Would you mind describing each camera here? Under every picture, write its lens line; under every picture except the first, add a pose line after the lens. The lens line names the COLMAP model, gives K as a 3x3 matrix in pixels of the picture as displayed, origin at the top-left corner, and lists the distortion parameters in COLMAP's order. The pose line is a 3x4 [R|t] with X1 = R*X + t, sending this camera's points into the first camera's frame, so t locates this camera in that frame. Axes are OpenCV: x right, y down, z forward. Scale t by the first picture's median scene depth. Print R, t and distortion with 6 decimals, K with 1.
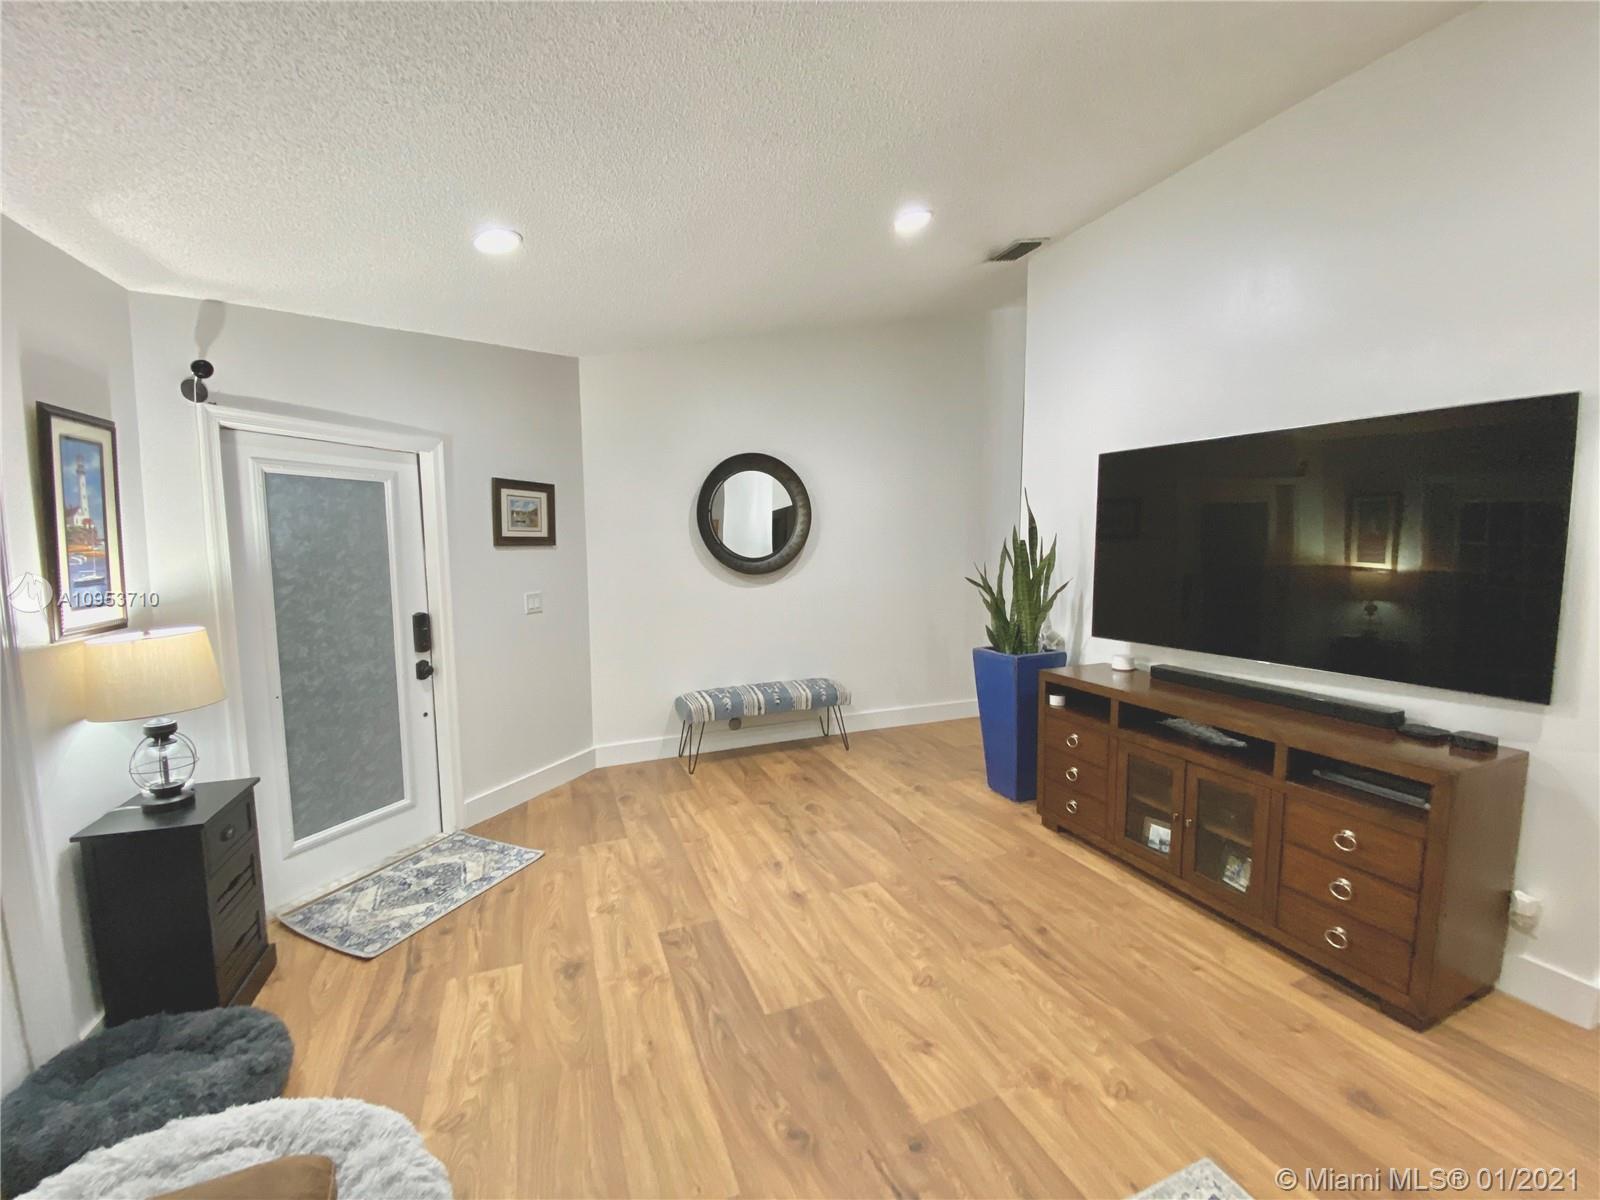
lens RADIAL K [[650.4, 0, 801.2], [0, 650.4, 596.8], [0, 0, 1]] dist [0.002228, -0.001428]
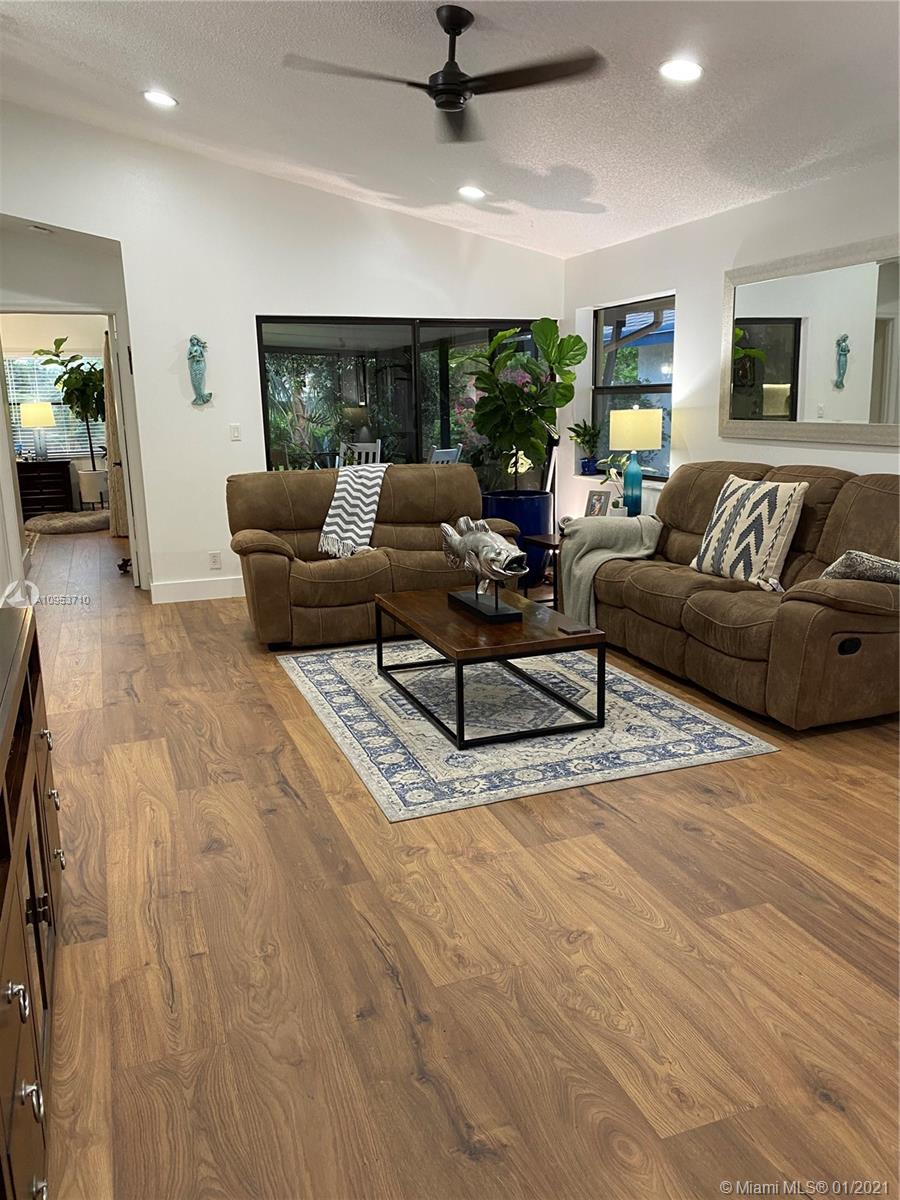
lens RADIAL K [[923.2, 0, 446.9], [0, 923.2, 607.7], [0, 0, 1]] dist [0.045683, -0.045669]
pose [[-0.999230, 0.014160, 0.036597, 0.270954], [0.024802, 0.950609, 0.309399, -0.102497], [-0.030408, 0.310069, -0.950228, 1.752061]]
